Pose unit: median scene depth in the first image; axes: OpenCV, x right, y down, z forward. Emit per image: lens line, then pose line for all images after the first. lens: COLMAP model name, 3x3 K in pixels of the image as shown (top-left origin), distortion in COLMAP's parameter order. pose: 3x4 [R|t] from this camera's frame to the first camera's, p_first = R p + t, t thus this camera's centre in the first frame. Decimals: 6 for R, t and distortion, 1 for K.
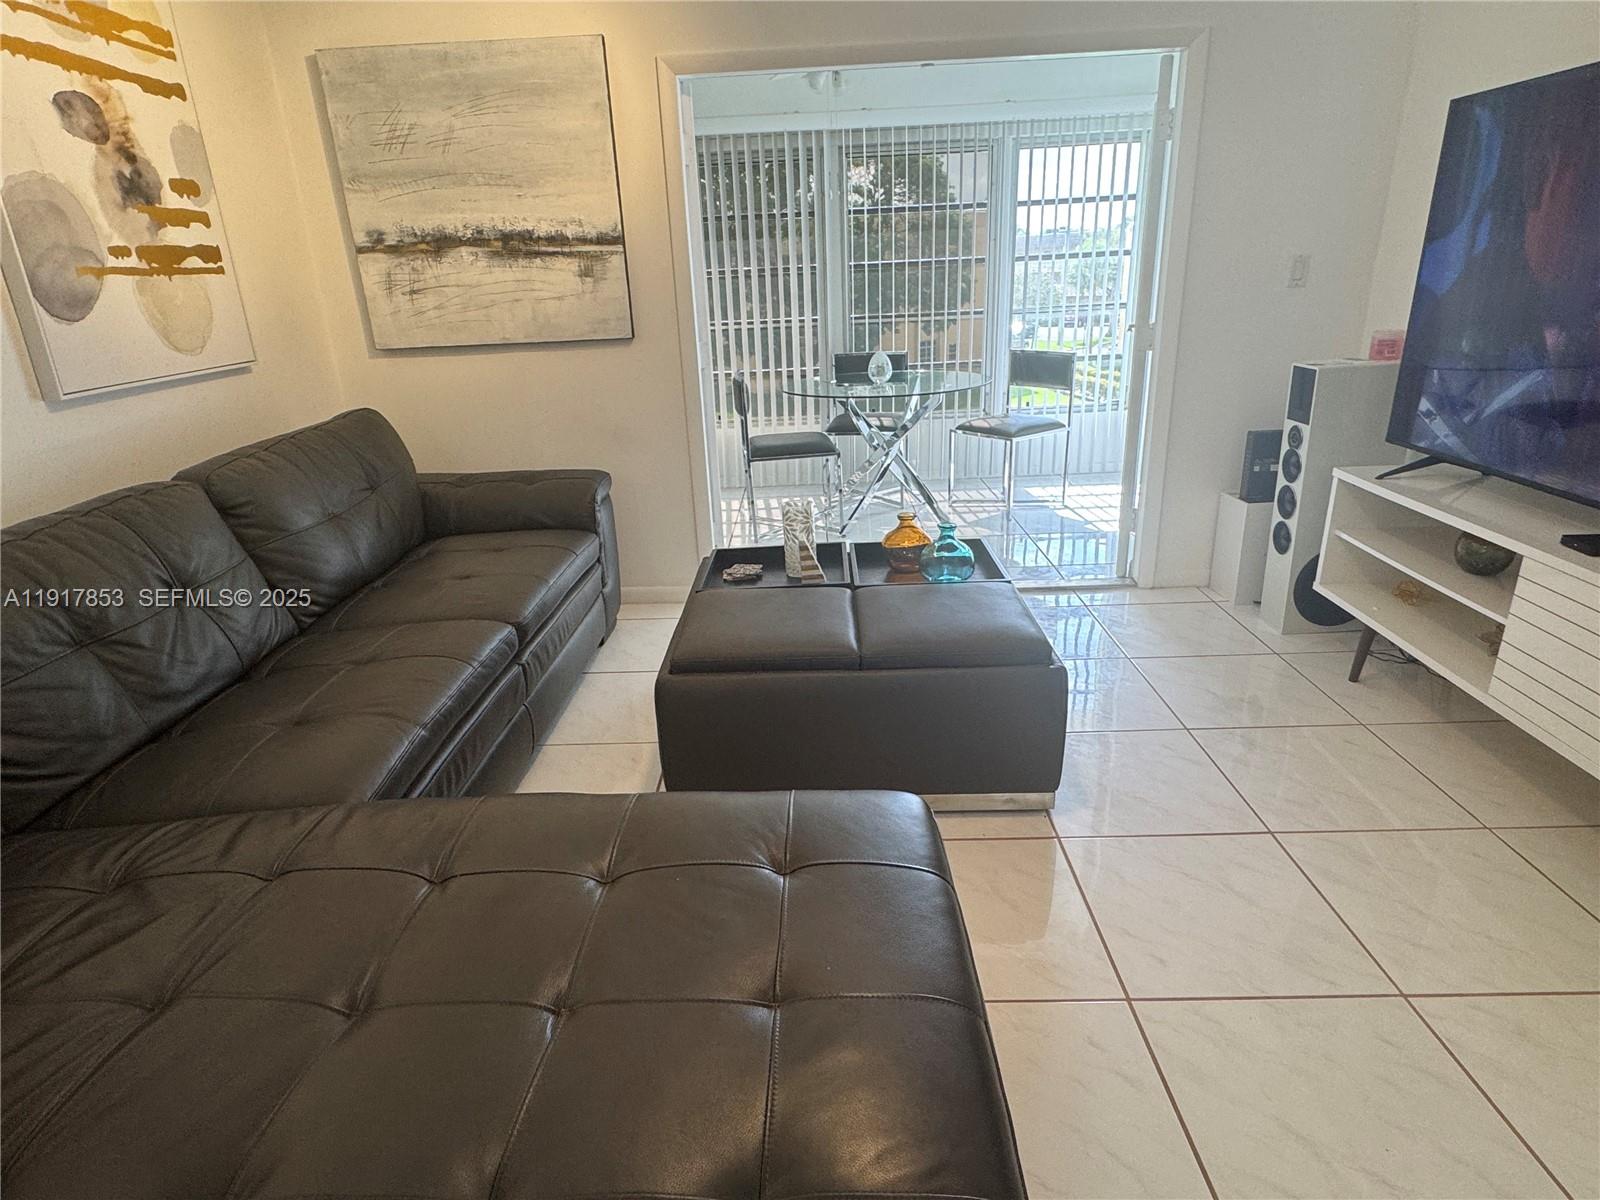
lens RADIAL K [[885.9, 0, 788.0], [0, 885.9, 598.0], [0, 0, 1]] dist [-0.003349, 0.000566]
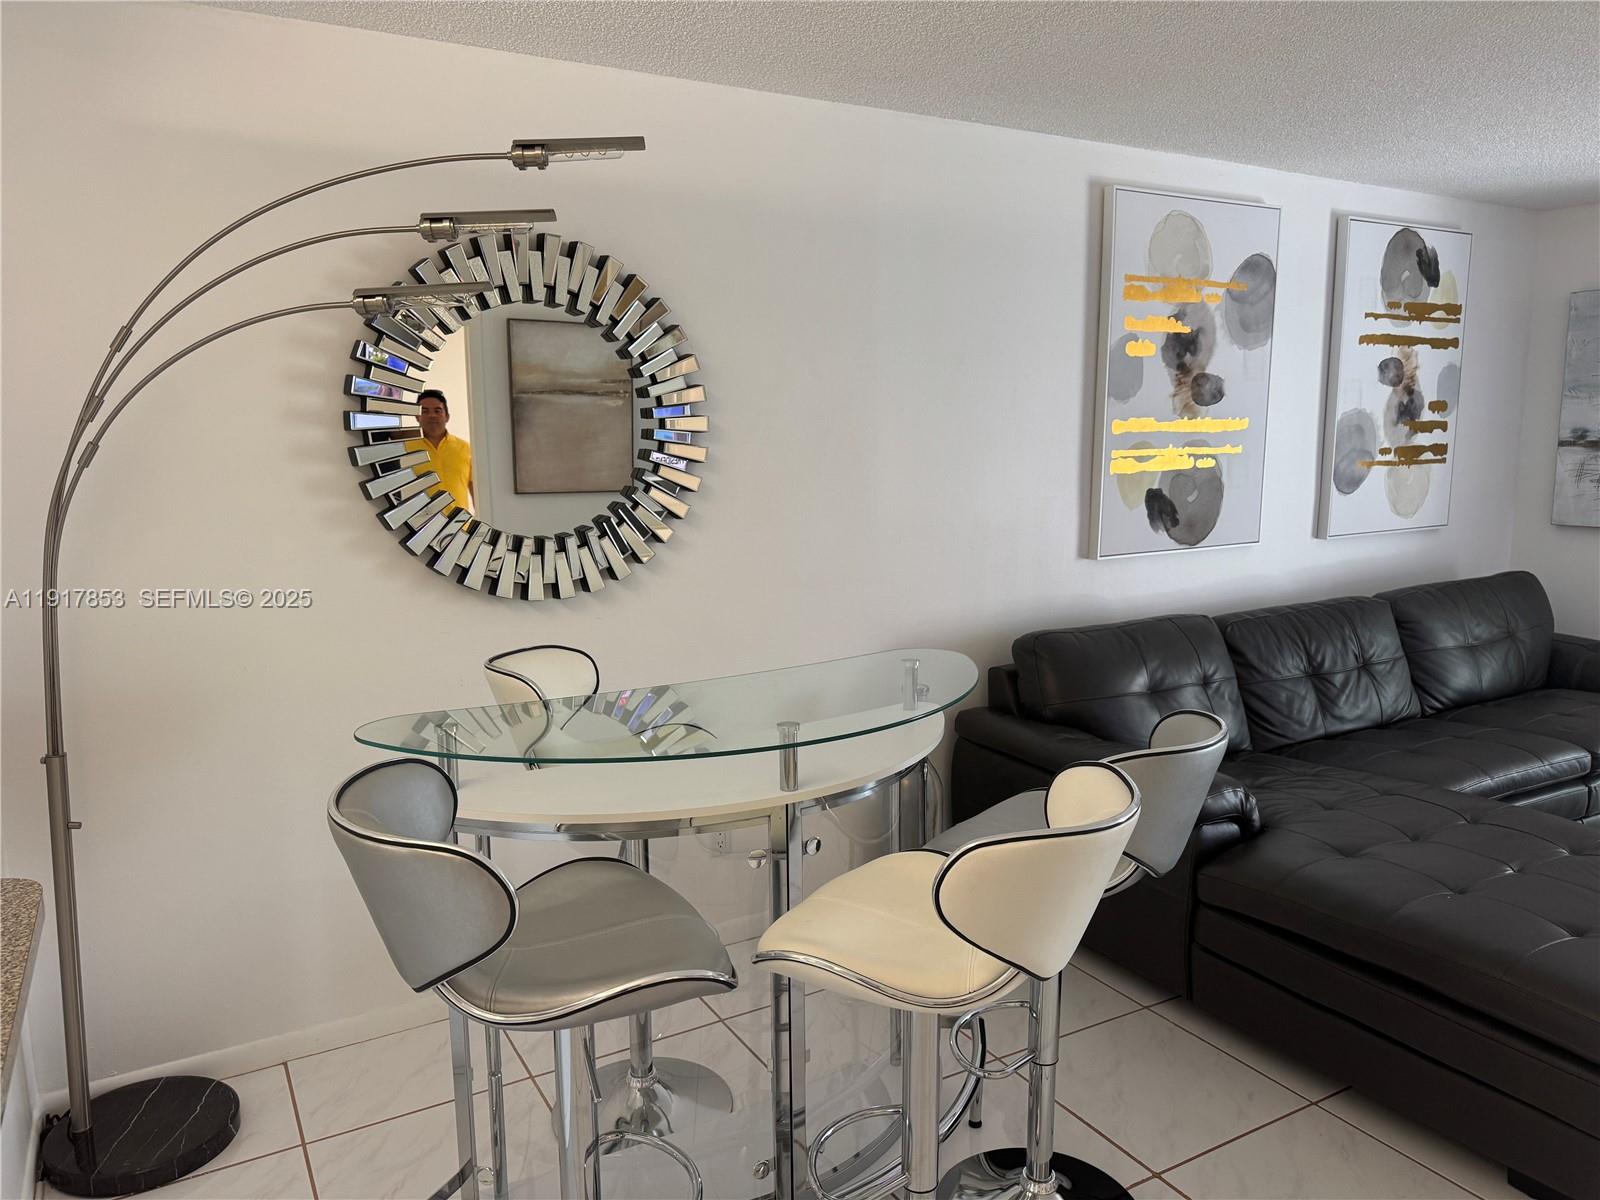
lens RADIAL K [[1129.1, 0, 778.7], [0, 1129.1, 605.4], [0, 0, 1]] dist [0.034588, -0.053130]
pose [[0.507064, 0.172600, -0.844450, 0.335003], [-0.311217, 0.950310, 0.007361, 0.140017], [0.803760, 0.259075, 0.535584, -0.661110]]
